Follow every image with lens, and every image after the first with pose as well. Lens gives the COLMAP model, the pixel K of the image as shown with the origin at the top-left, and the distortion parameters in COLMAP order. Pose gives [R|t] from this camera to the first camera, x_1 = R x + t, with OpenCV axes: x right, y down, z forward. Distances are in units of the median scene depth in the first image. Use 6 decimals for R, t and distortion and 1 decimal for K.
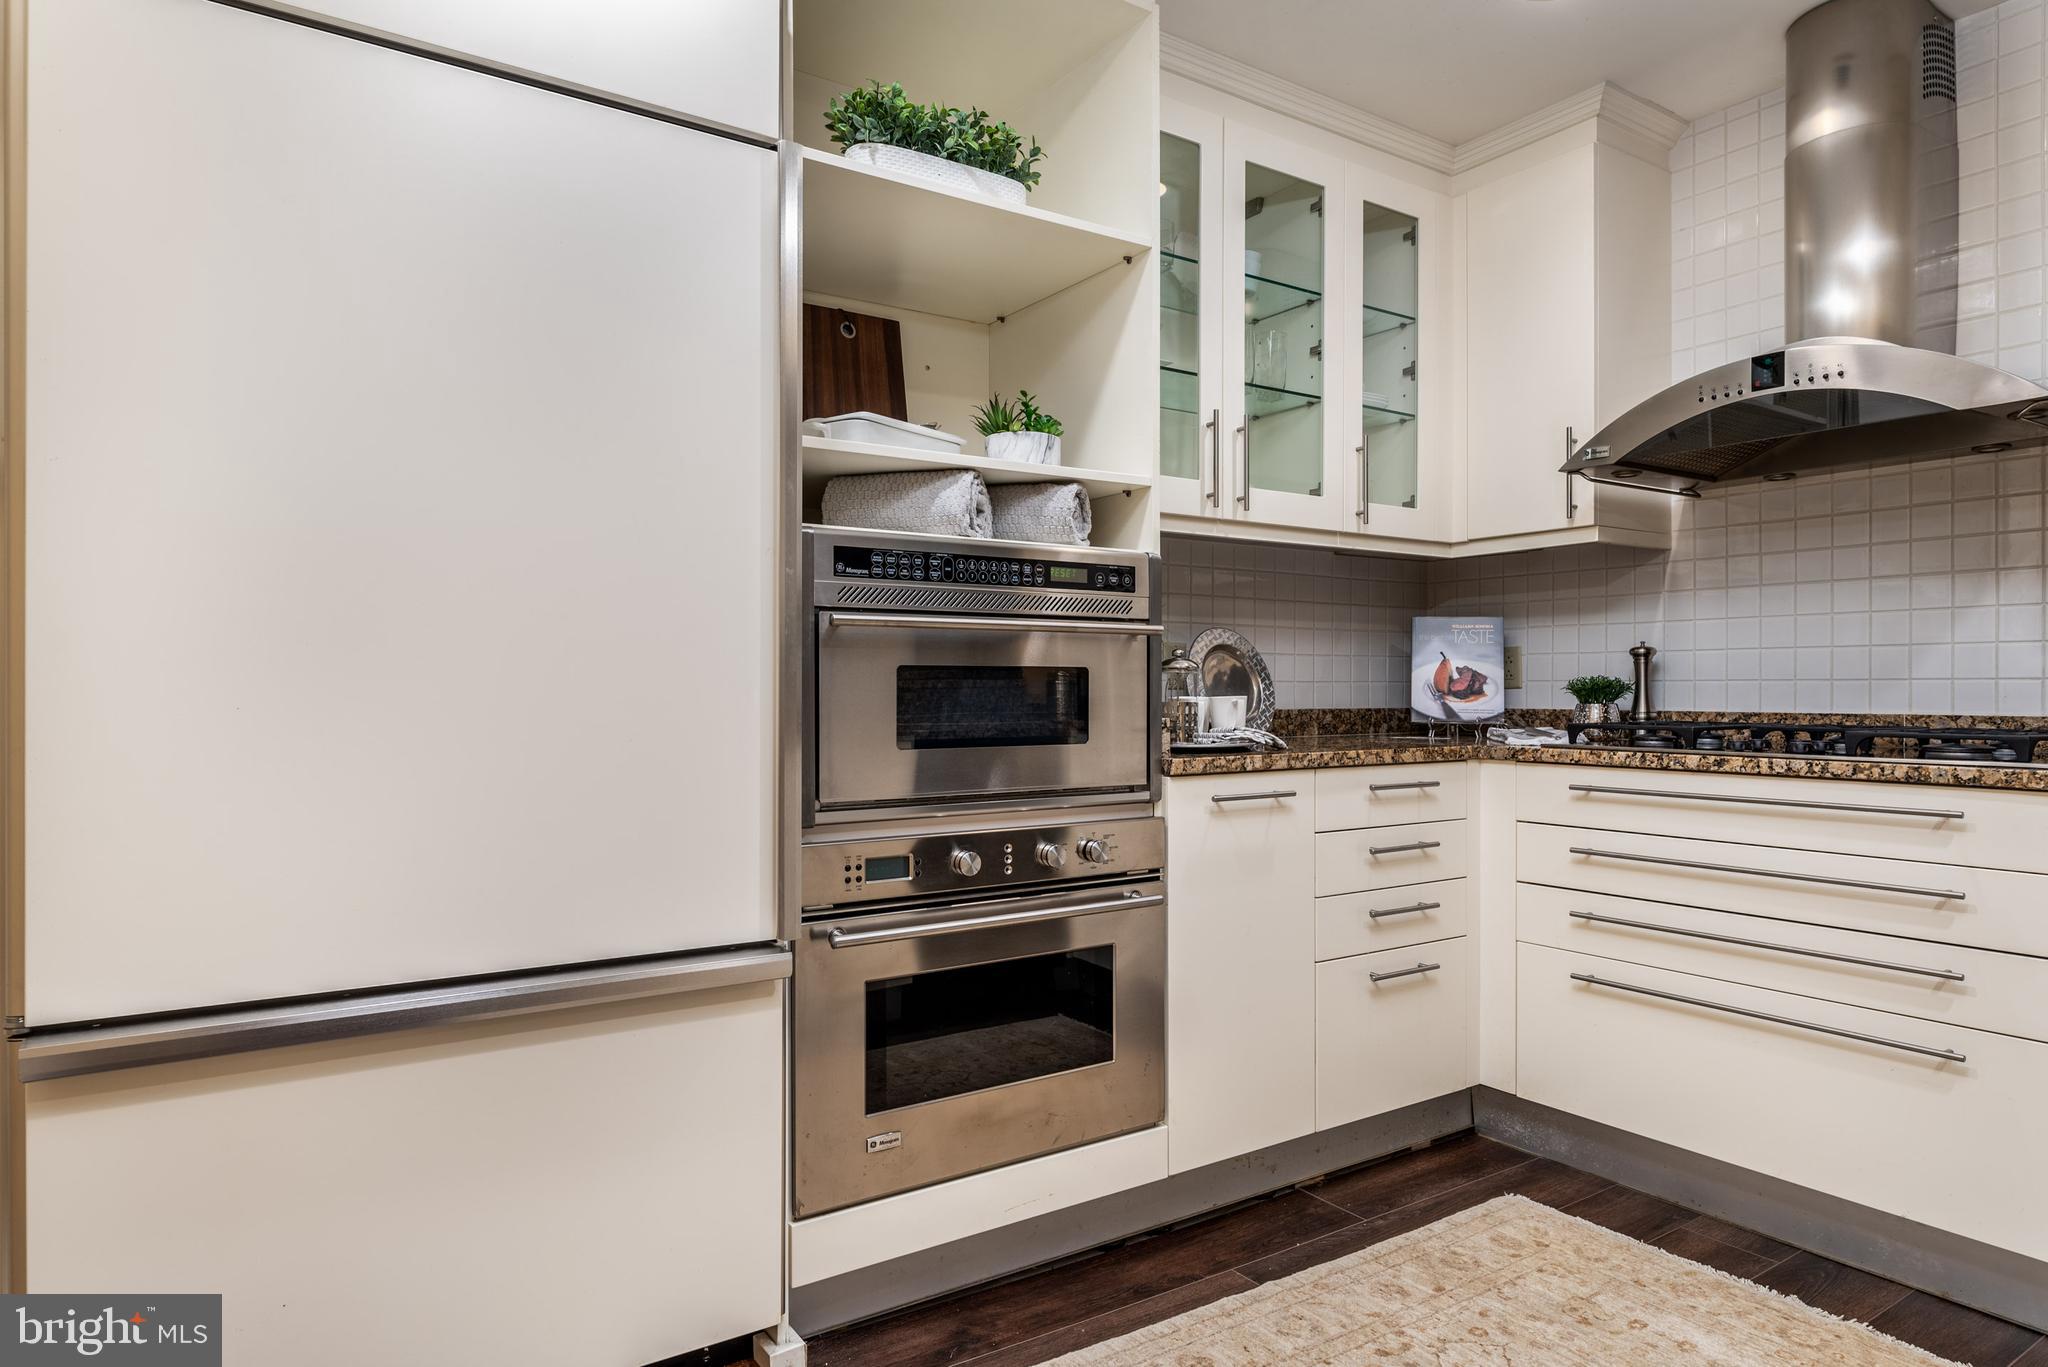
lens RADIAL K [[1170.9, 0, 1024.0], [0, 1170.9, 683.5], [0, 0, 1]] dist [-0.003627, -0.000392]
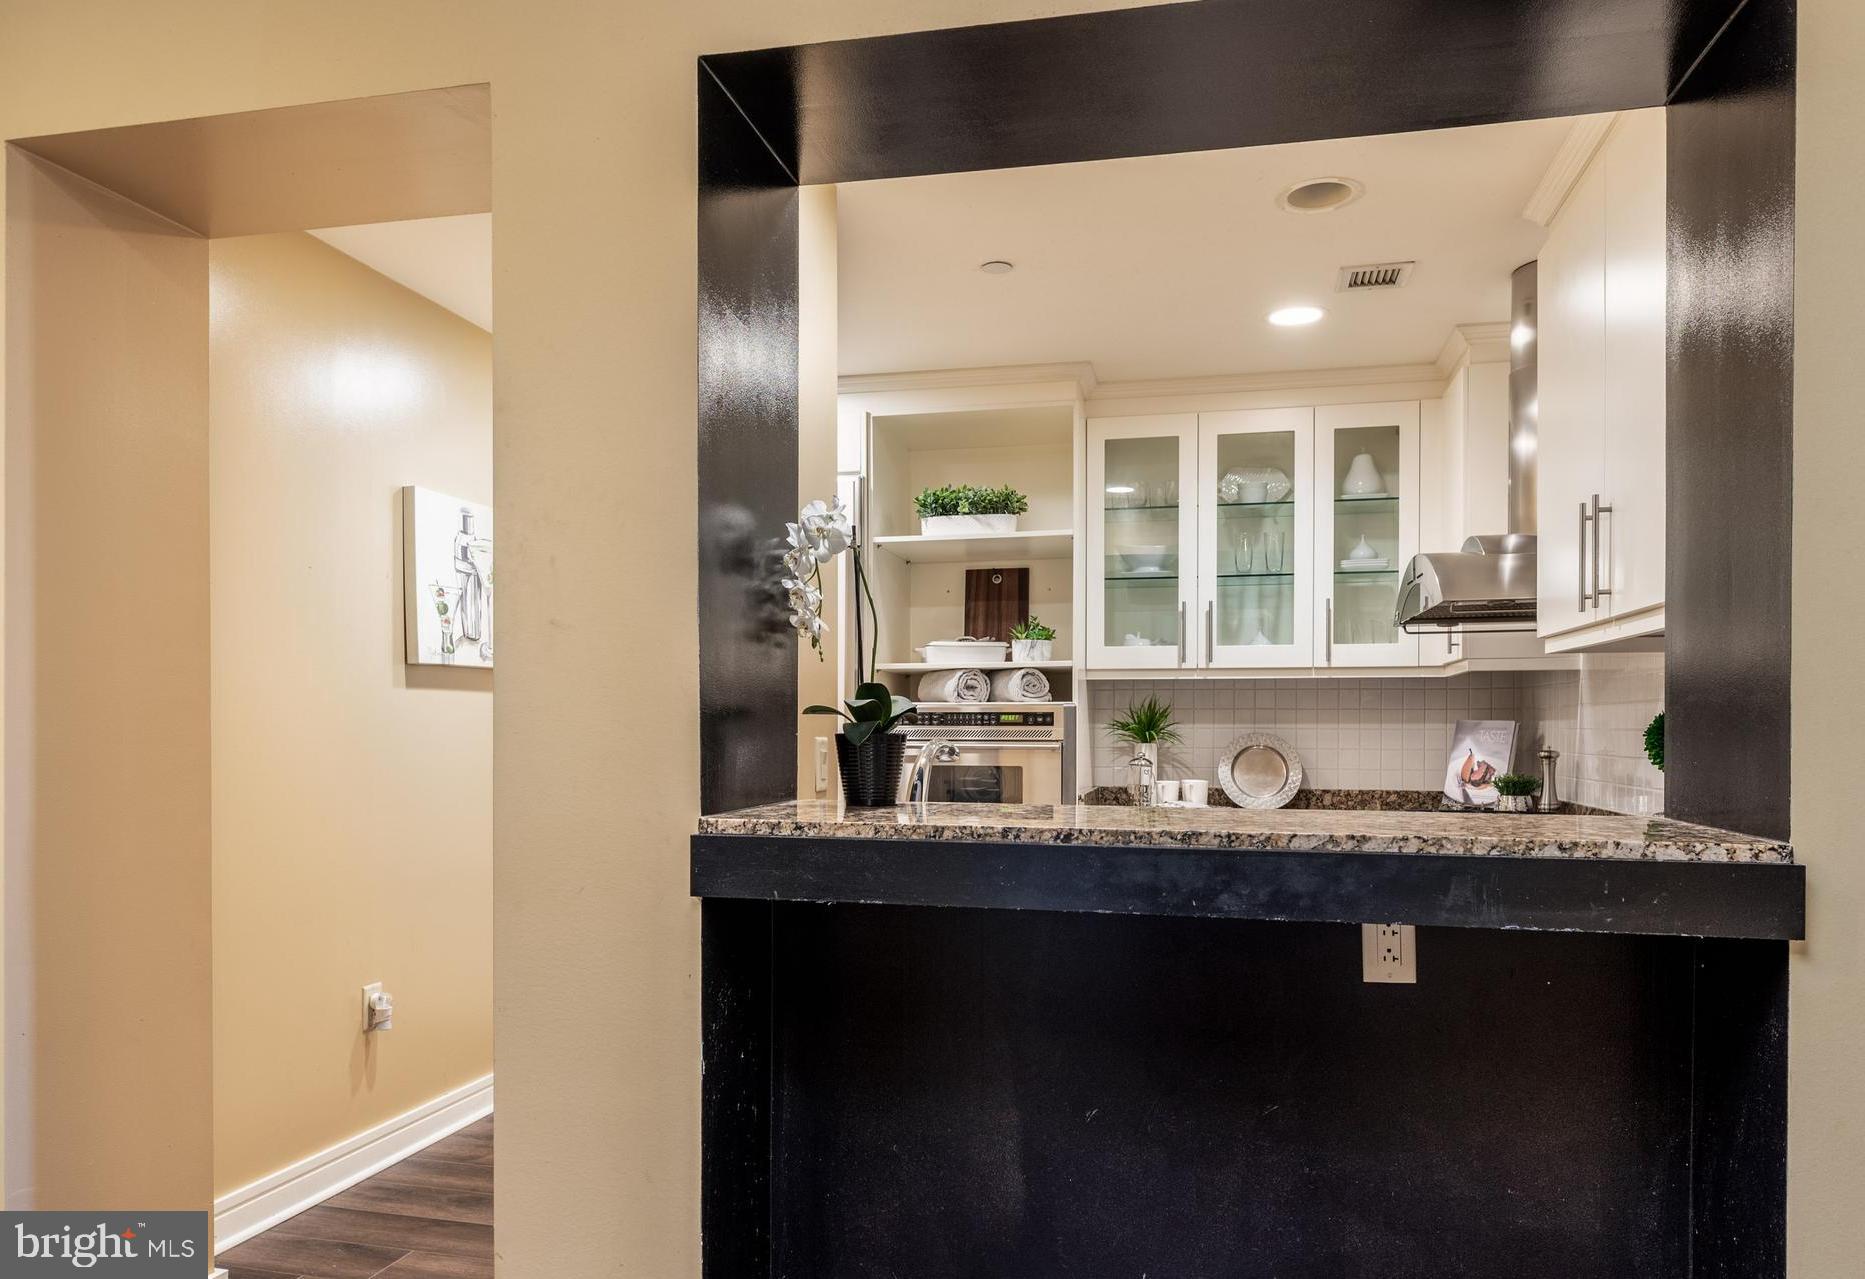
lens RADIAL K [[1277.8, 0, 932.5], [0, 1277.8, 639.5], [0, 0, 1]] dist [-0.001117, -0.000272]
pose [[0.683924, -0.046489, -0.728071, 1.123466], [0.000634, 0.998005, -0.063130, -0.066848], [0.729553, 0.042715, 0.682589, -0.418302]]
